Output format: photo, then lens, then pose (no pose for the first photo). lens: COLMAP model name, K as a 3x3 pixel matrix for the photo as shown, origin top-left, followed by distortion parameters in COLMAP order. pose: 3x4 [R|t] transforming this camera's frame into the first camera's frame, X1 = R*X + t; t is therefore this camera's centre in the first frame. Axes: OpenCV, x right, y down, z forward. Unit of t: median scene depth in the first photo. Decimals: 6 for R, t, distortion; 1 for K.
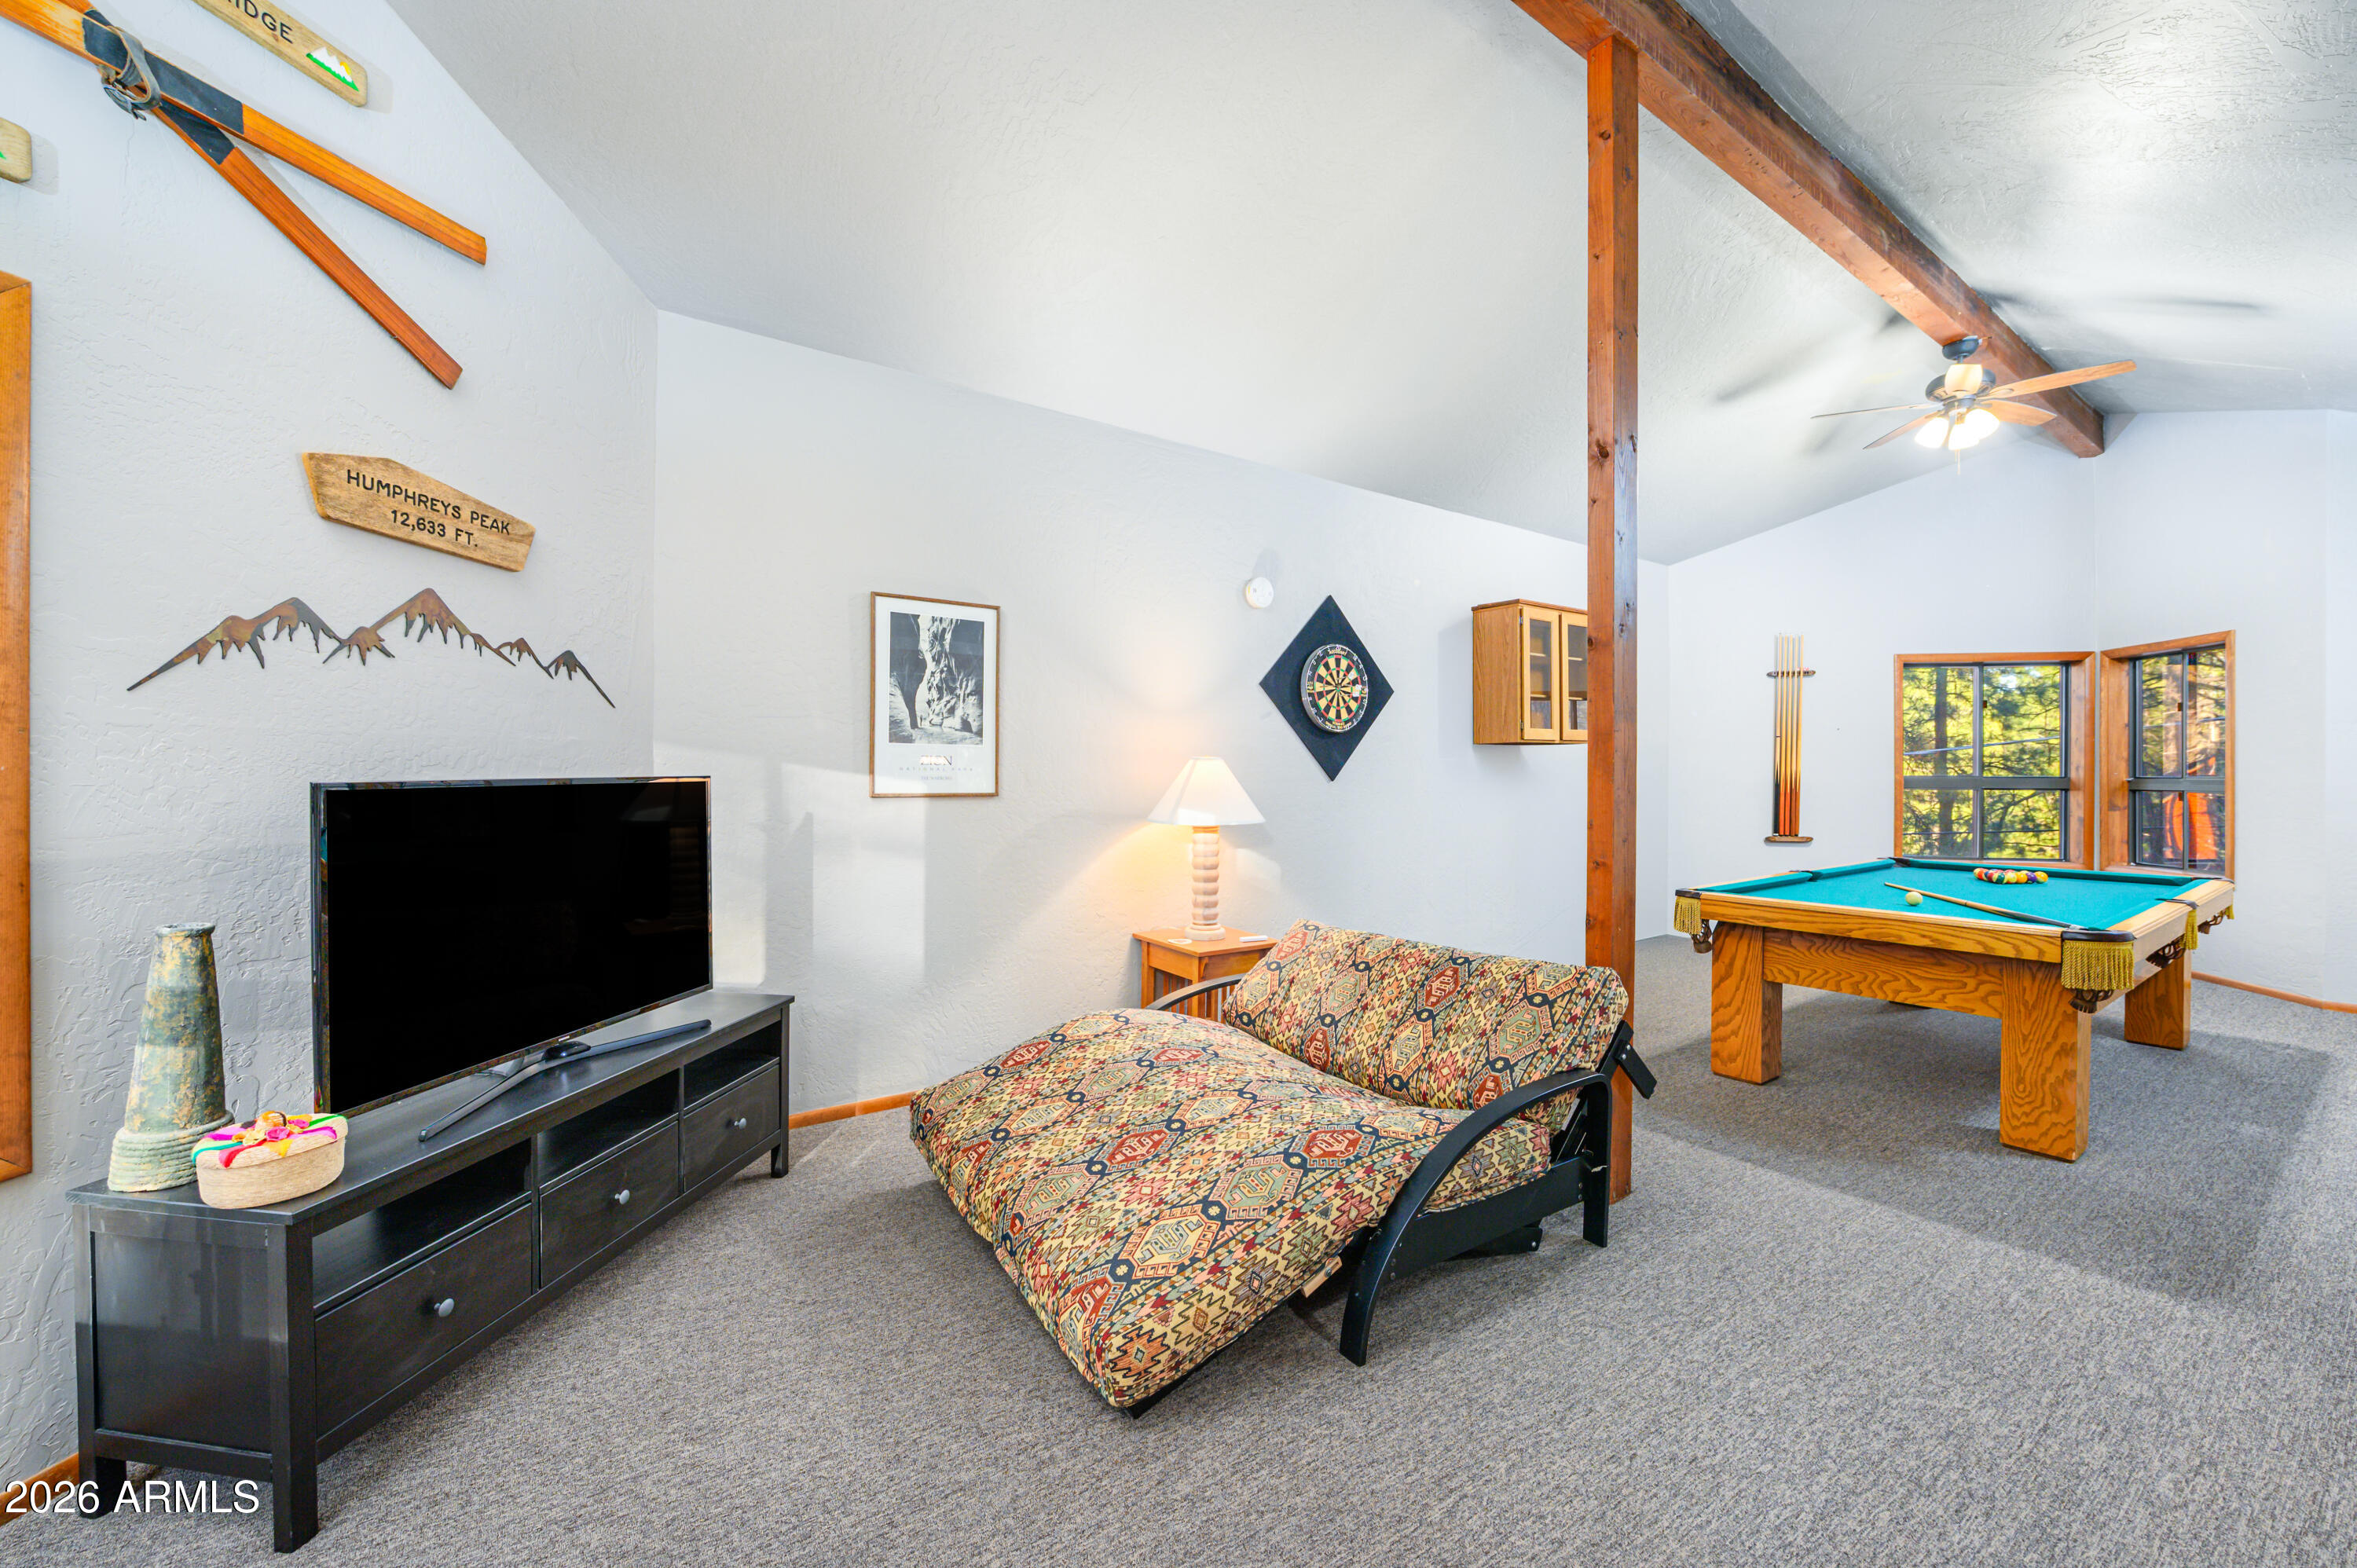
lens RADIAL K [[954.0, 0, 1176.3], [0, 954.0, 778.5], [0, 0, 1]] dist [-0.013053, -0.000088]
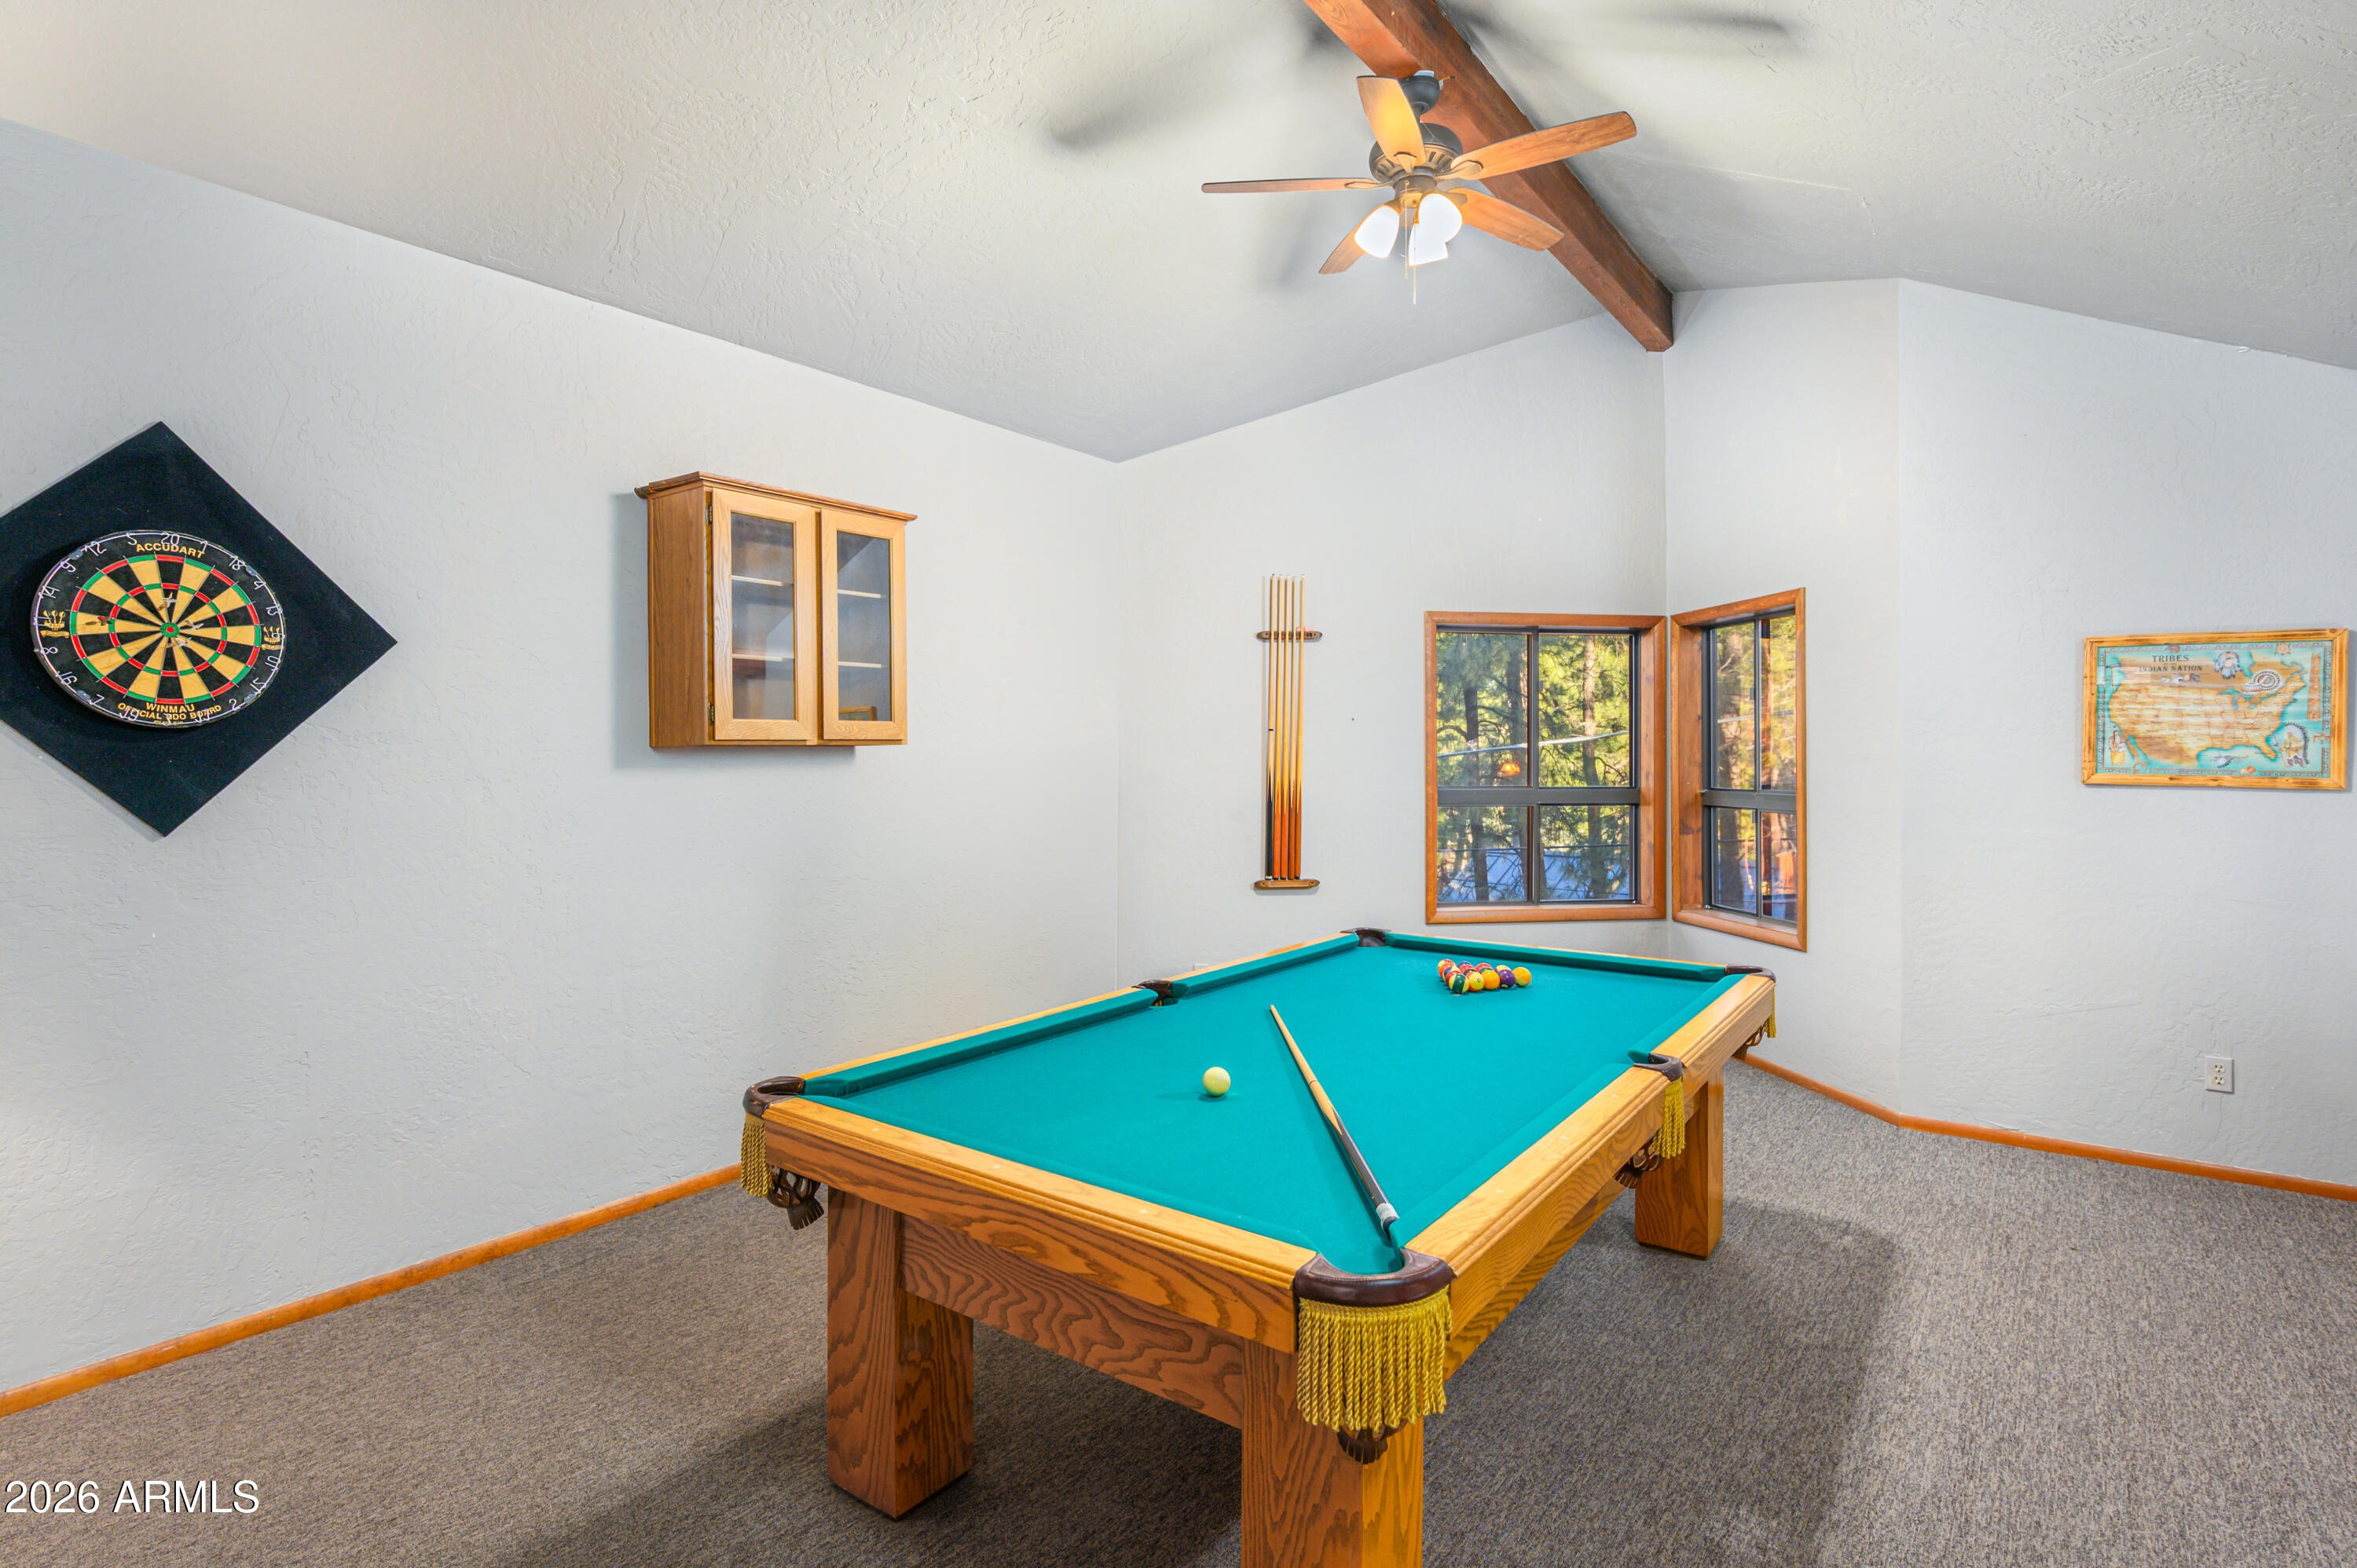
lens RADIAL K [[1160.2, 0, 1189.7], [0, 1160.2, 750.2], [0, 0, 1]] dist [-0.009093, -0.002439]
pose [[0.952238, 0.000420, 0.305357, 0.591920], [0.002092, 0.999967, -0.007900, -0.041739], [-0.305350, 0.008161, 0.952205, 0.435582]]
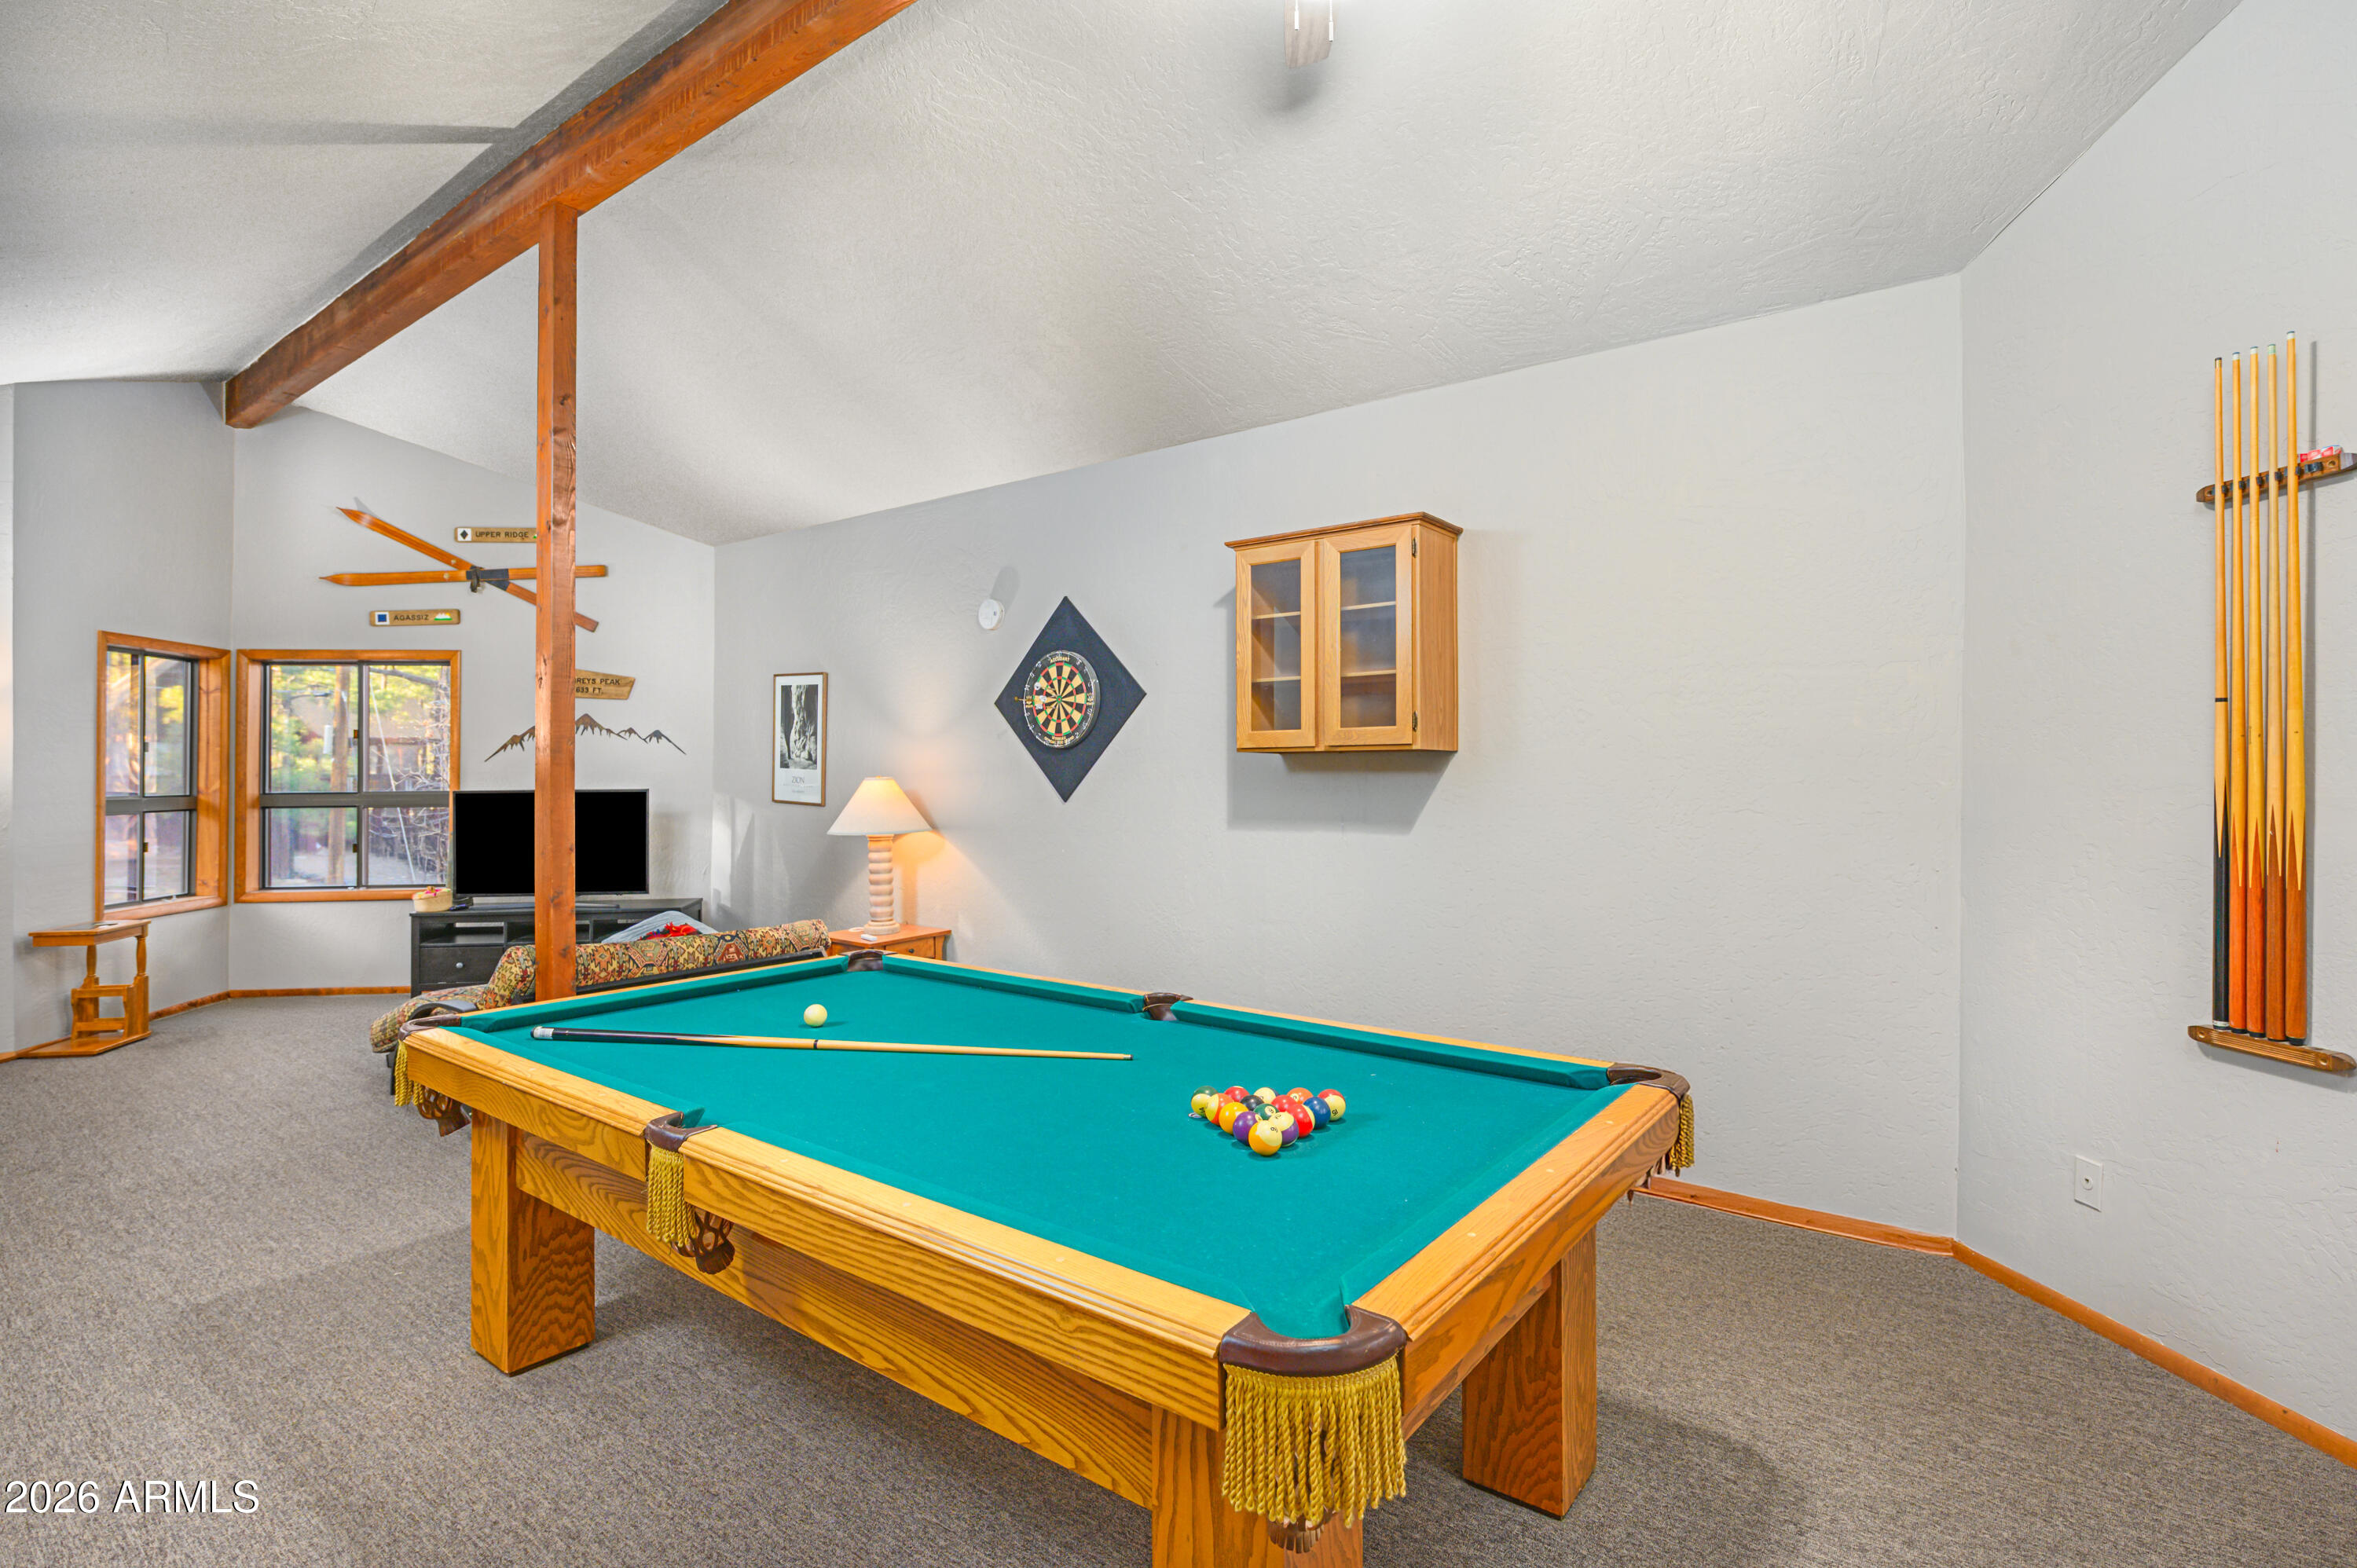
lens RADIAL K [[1139.3, 0, 1165.3], [0, 1139.3, 759.1], [0, 0, 1]] dist [0.001213, -0.001747]
pose [[0.270486, -0.010887, -0.962662, 1.586441], [-0.007887, 0.999877, -0.013524, -0.030927], [0.962692, 0.011251, 0.270367, 1.033956]]
